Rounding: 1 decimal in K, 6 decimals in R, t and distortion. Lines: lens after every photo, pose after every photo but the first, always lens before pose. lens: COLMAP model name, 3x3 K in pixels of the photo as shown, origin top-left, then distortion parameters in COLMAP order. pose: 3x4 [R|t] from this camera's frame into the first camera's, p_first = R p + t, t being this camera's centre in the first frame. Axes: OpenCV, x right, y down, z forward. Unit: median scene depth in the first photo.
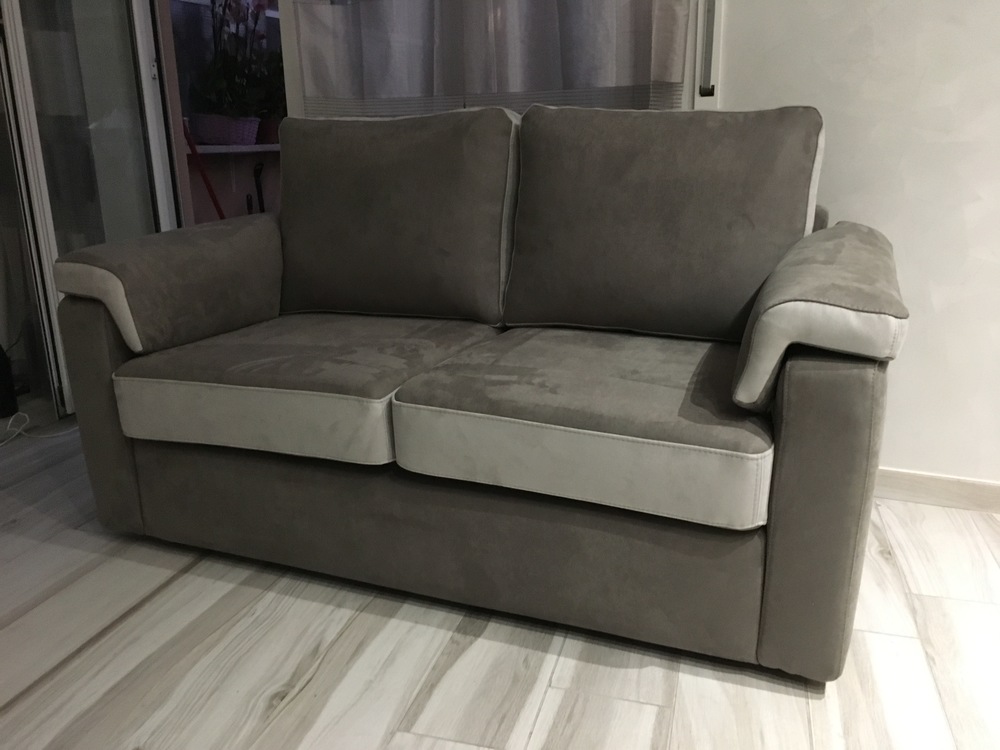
lens RADIAL K [[843.6, 0, 500.0], [0, 843.6, 375.0], [0, 0, 1]] dist [0.098196, -0.137055]
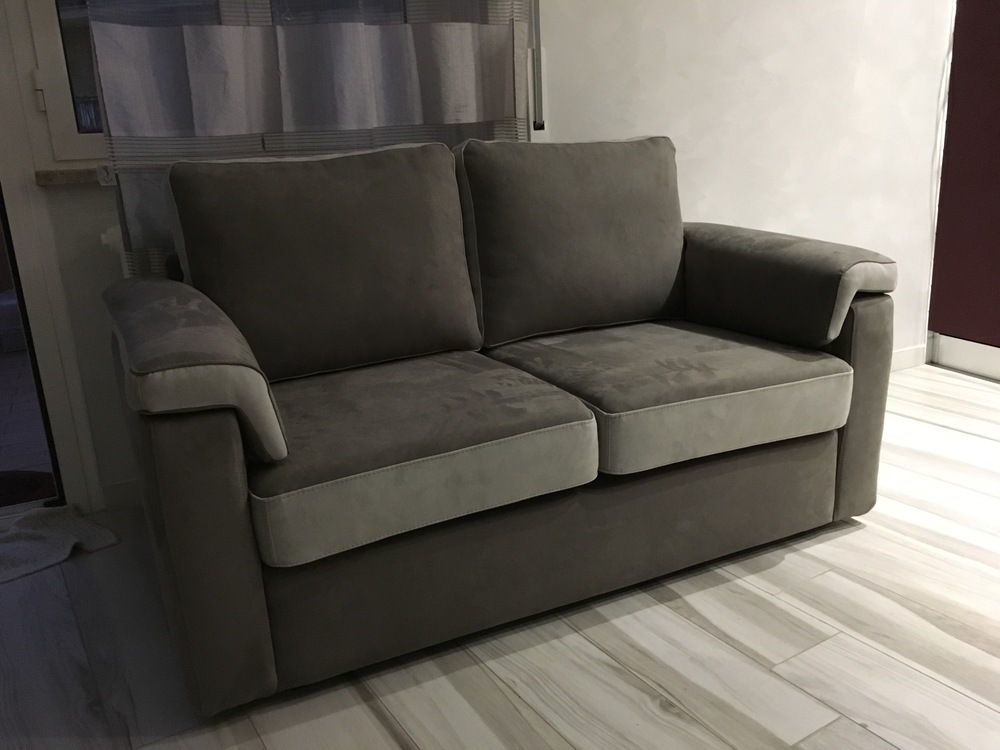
lens RADIAL K [[843.6, 0, 500.0], [0, 843.6, 375.0], [0, 0, 1]] dist [0.098196, -0.137055]
pose [[0.666427, -0.218911, 0.712708, -0.906105], [0.241465, 0.967774, 0.071470, -0.118199], [-0.705386, 0.124464, 0.697810, 0.321329]]
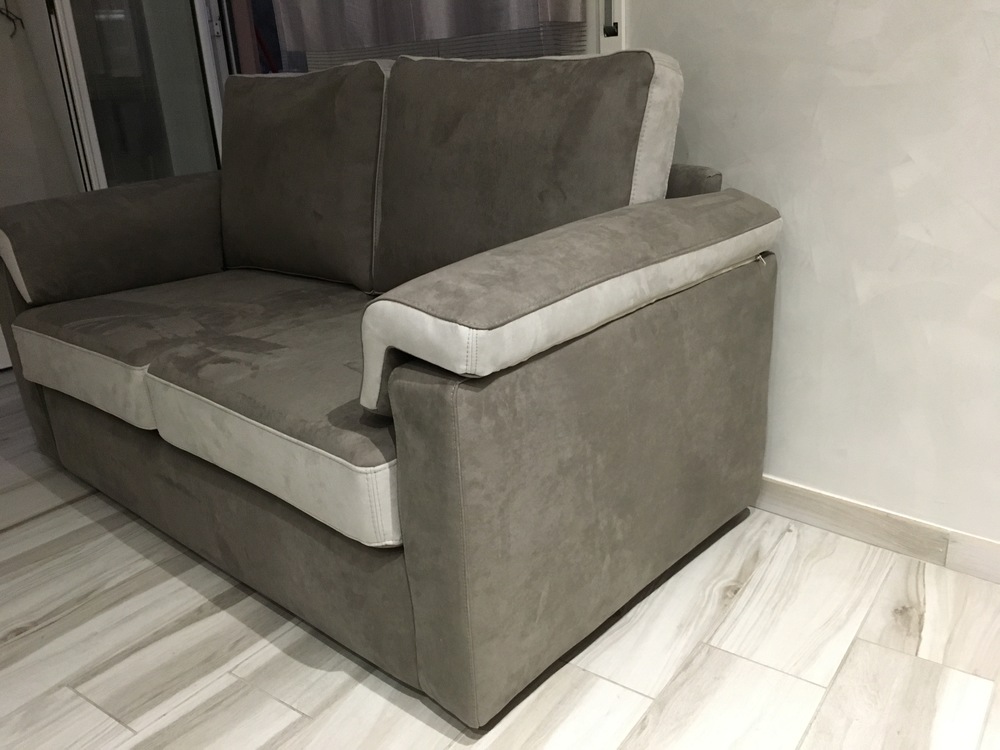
lens RADIAL K [[843.6, 0, 500.0], [0, 843.6, 375.0], [0, 0, 1]] dist [0.098196, -0.137055]
pose [[0.938414, 0.082801, -0.335446, 0.574723], [-0.057189, 0.994692, 0.085542, -0.069775], [0.340748, -0.061090, 0.938168, 0.173274]]
